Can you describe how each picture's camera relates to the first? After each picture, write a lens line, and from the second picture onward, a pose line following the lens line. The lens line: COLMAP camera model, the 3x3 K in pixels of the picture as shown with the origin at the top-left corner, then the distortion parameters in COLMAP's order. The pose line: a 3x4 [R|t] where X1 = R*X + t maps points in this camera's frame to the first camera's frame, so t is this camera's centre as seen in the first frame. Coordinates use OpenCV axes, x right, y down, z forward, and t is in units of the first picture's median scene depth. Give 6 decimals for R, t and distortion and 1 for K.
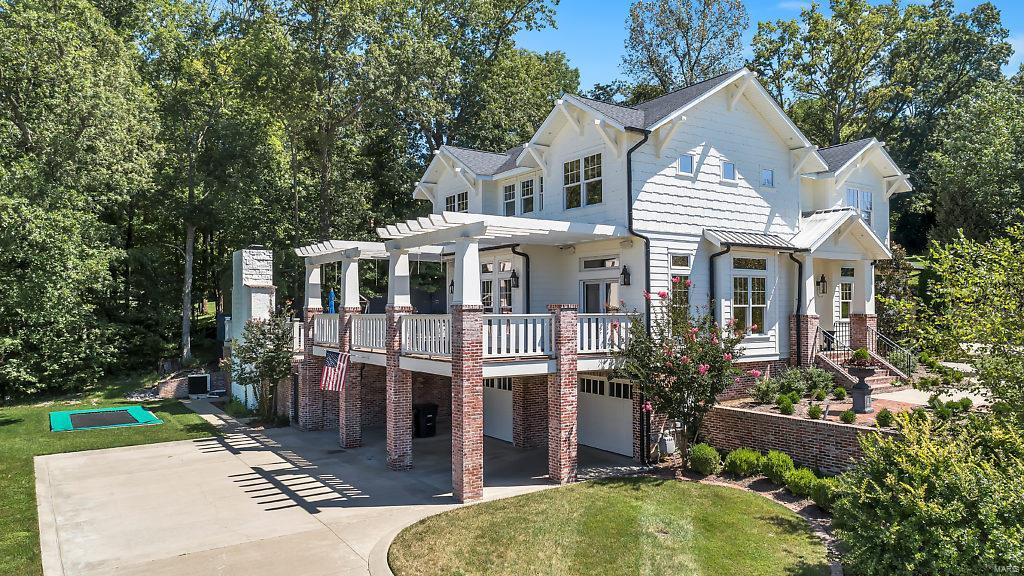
lens RADIAL K [[709.6, 0, 513.3], [0, 709.6, 294.1], [0, 0, 1]] dist [-0.004837, 0.000239]
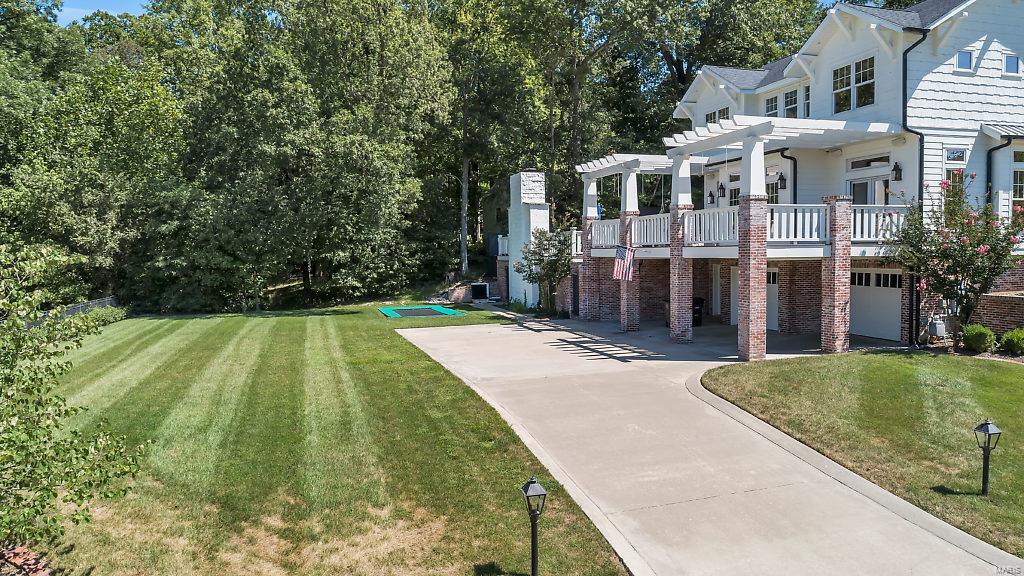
lens RADIAL K [[707.2, 0, 512.0], [0, 707.2, 288.0], [0, 0, 1]] dist [-0.002784, 0.001300]
pose [[0.956796, 0.007040, -0.290673, -0.085301], [0.015295, 0.997104, 0.074497, 0.060305], [0.290356, -0.075724, 0.953918, -0.194690]]
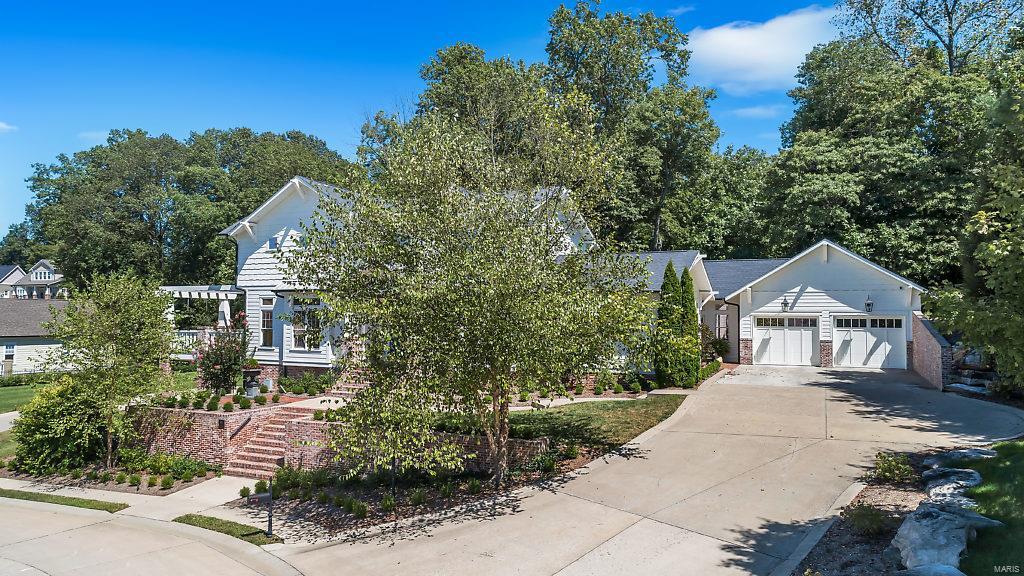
lens RADIAL K [[692.7, 0, 512.0], [0, 692.7, 288.0], [0, 0, 1]] dist [0.001502, 0.001610]
pose [[0.507685, -0.027464, -0.861105, 1.964614], [0.012054, 0.999620, -0.024775, -0.031838], [0.861459, 0.002198, 0.507823, 0.667826]]
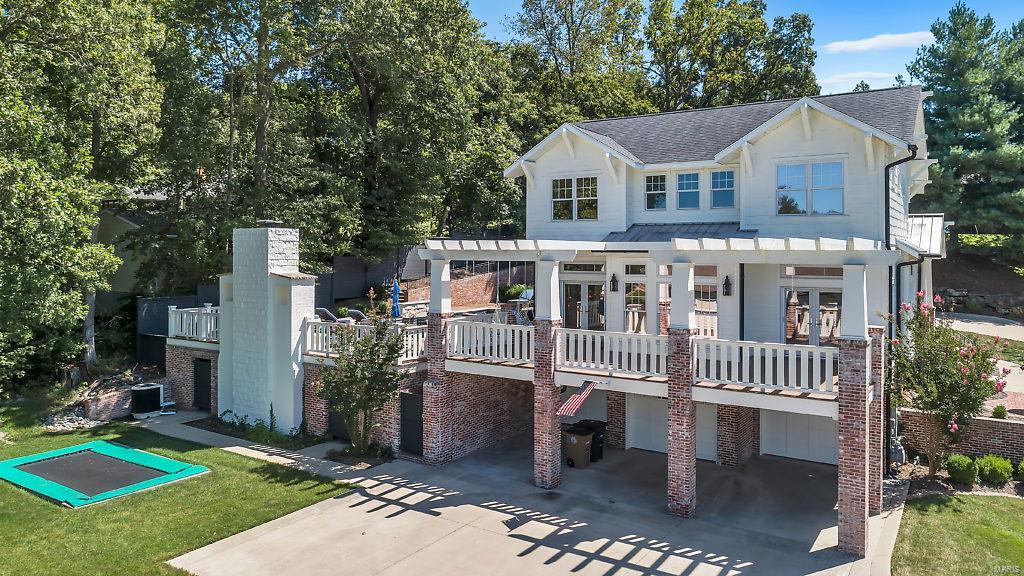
lens RADIAL K [[715.4, 0, 514.1], [0, 715.4, 244.9], [0, 0, 1]] dist [-0.004885, -0.001146]
pose [[0.919341, 0.011156, 0.393303, -0.670845], [-0.016226, 0.999823, 0.009569, -0.085606], [-0.393127, -0.015179, 0.919359, 0.267484]]
